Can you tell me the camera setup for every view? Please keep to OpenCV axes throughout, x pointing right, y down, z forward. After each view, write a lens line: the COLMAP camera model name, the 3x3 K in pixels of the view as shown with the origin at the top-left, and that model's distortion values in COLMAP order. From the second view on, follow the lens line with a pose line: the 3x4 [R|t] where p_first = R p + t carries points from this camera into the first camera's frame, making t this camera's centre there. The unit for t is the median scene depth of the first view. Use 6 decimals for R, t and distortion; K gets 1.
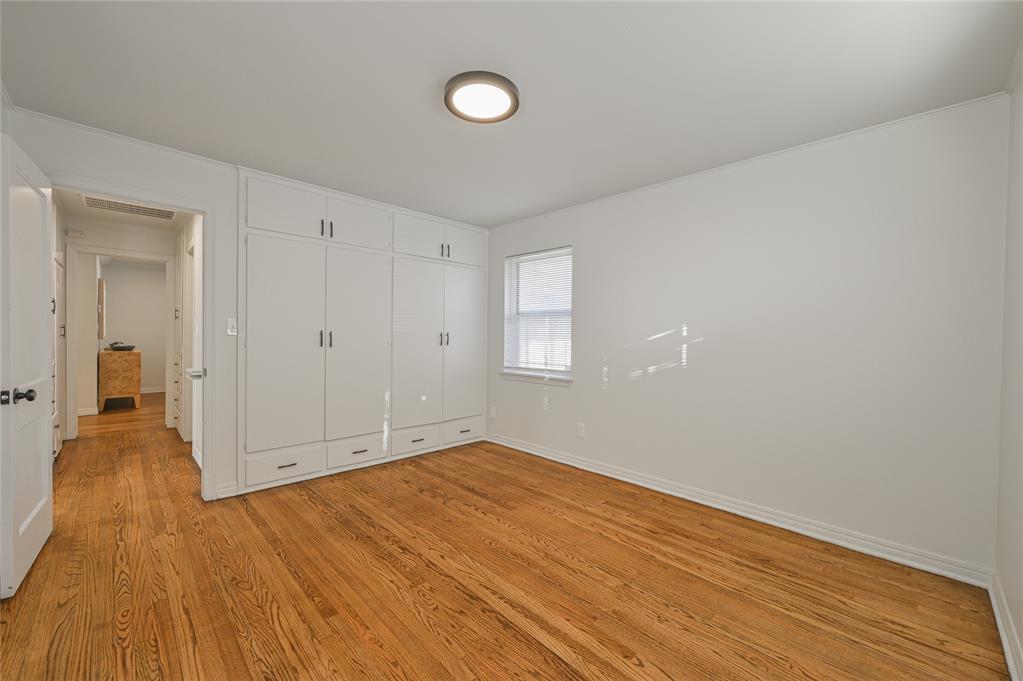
lens RADIAL K [[401.7, 0, 511.5], [0, 401.7, 340.5], [0, 0, 1]] dist [-0.001297, -0.000003]
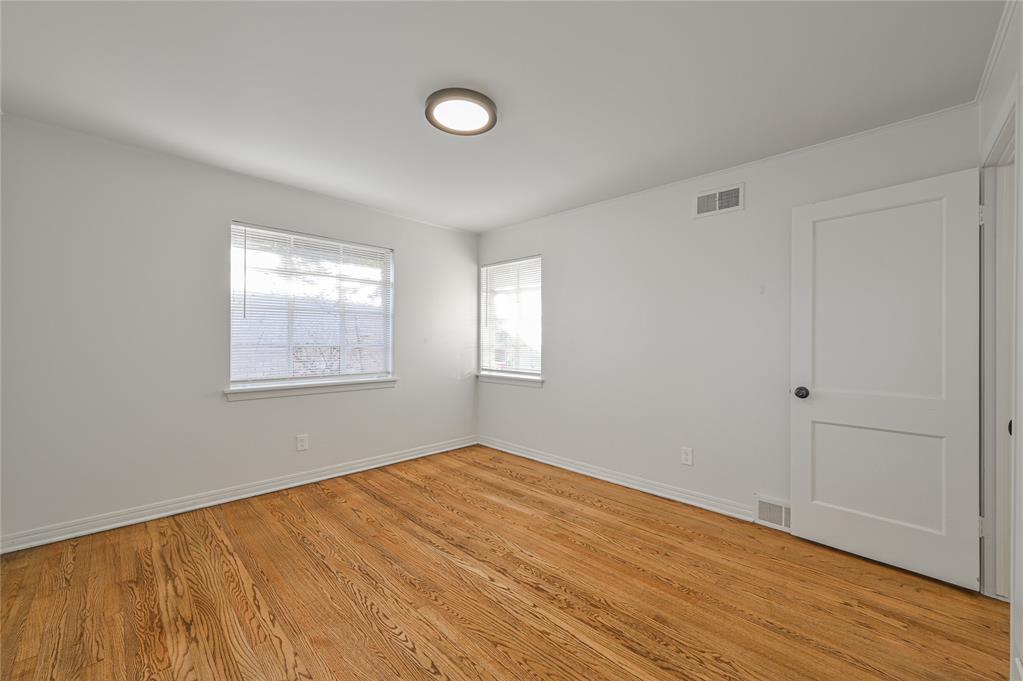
lens RADIAL K [[402.4, 0, 516.4], [0, 402.4, 339.0], [0, 0, 1]] dist [-0.001150, -0.000318]
pose [[-0.999291, -0.025107, -0.028070, -0.166703], [-0.025292, 0.999660, 0.006275, -0.020263], [0.027903, 0.006980, -0.999586, 1.703964]]
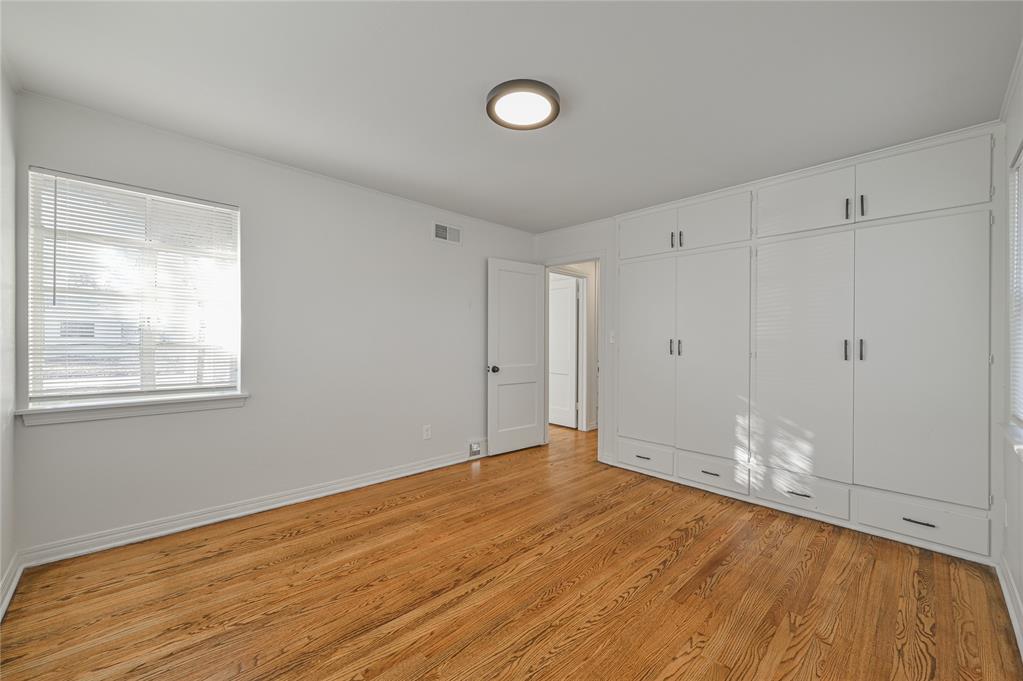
lens RADIAL K [[402.4, 0, 516.4], [0, 402.4, 339.0], [0, 0, 1]] dist [-0.001150, -0.000318]
pose [[-0.006229, -0.017722, -0.999824, 0.771954], [-0.022983, 0.999581, -0.017574, 0.004395], [0.999716, 0.022870, -0.006634, 0.828044]]
